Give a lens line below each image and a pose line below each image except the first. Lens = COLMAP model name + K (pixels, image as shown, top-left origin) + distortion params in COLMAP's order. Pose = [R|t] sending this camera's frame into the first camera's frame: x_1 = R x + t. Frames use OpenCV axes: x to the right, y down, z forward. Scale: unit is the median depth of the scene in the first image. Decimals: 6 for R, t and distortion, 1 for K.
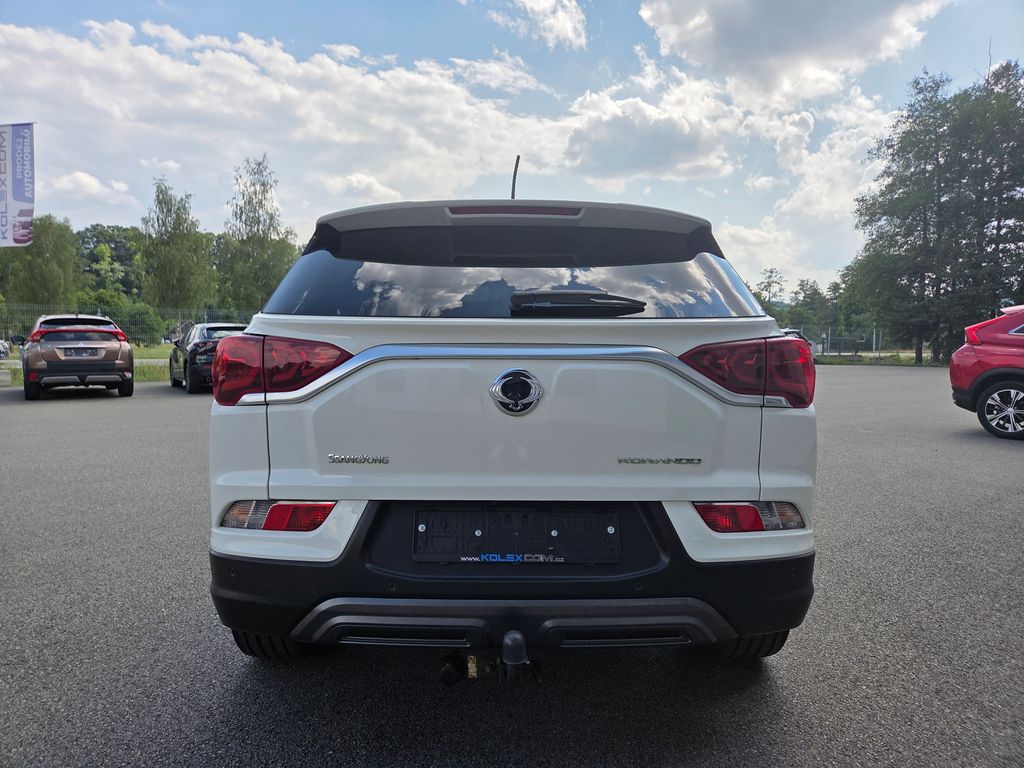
lens RADIAL K [[696.2, 0, 515.0], [0, 696.2, 384.3], [0, 0, 1]] dist [0.046173, -0.039838]
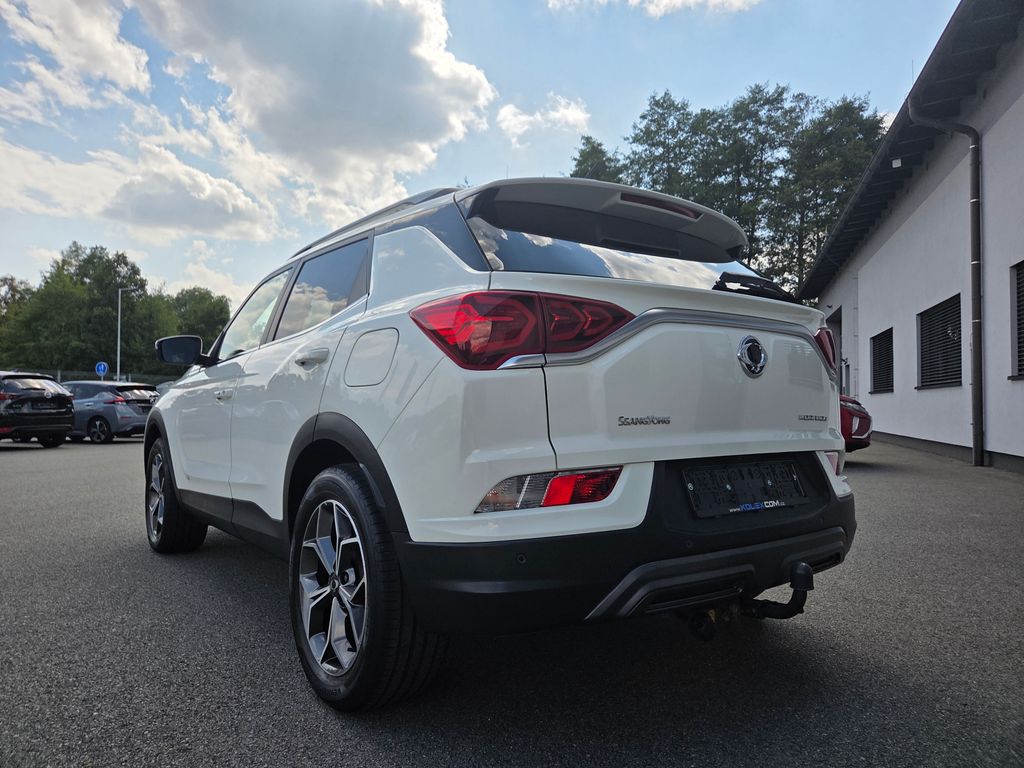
lens RADIAL K [[696.2, 0, 515.0], [0, 696.2, 384.3], [0, 0, 1]] dist [0.046173, -0.039838]
pose [[0.800447, 0.016182, 0.599185, -0.951812], [0.041943, 0.995673, -0.082921, 0.128816], [-0.597935, 0.091506, 0.796304, 0.316029]]
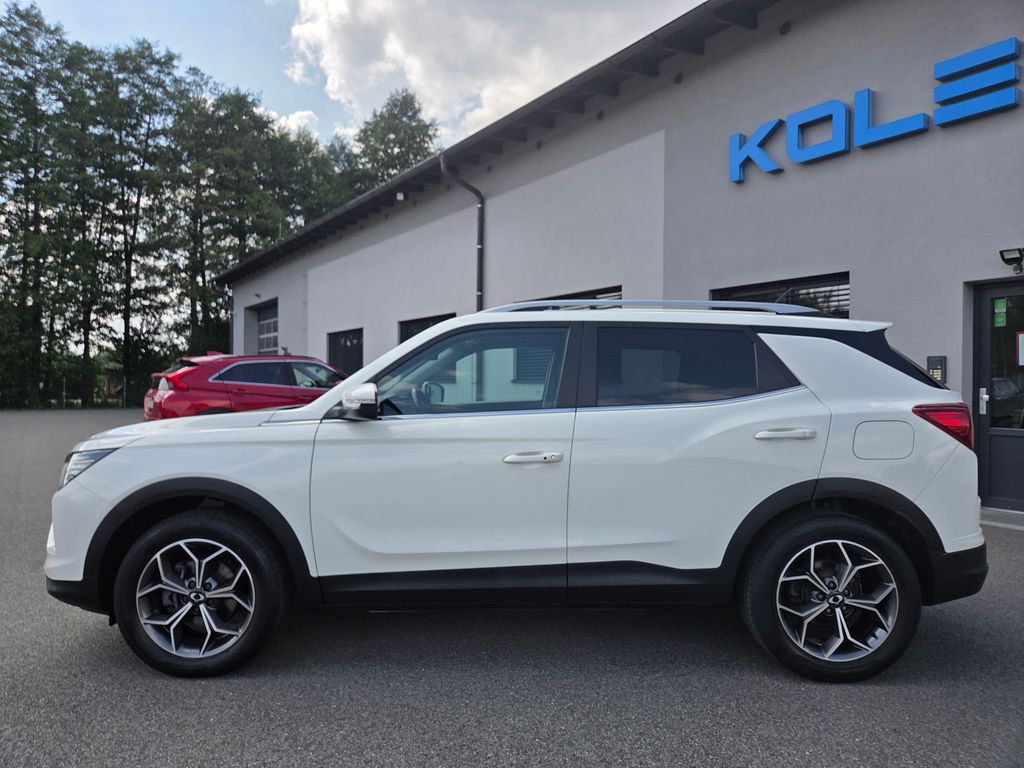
lens RADIAL K [[696.2, 0, 515.0], [0, 696.2, 384.3], [0, 0, 1]] dist [0.046173, -0.039838]
pose [[-0.003854, -0.009075, 0.999951, -2.107043], [0.064388, 0.997882, 0.009305, -0.208849], [-0.997918, 0.064420, -0.003262, 2.142530]]
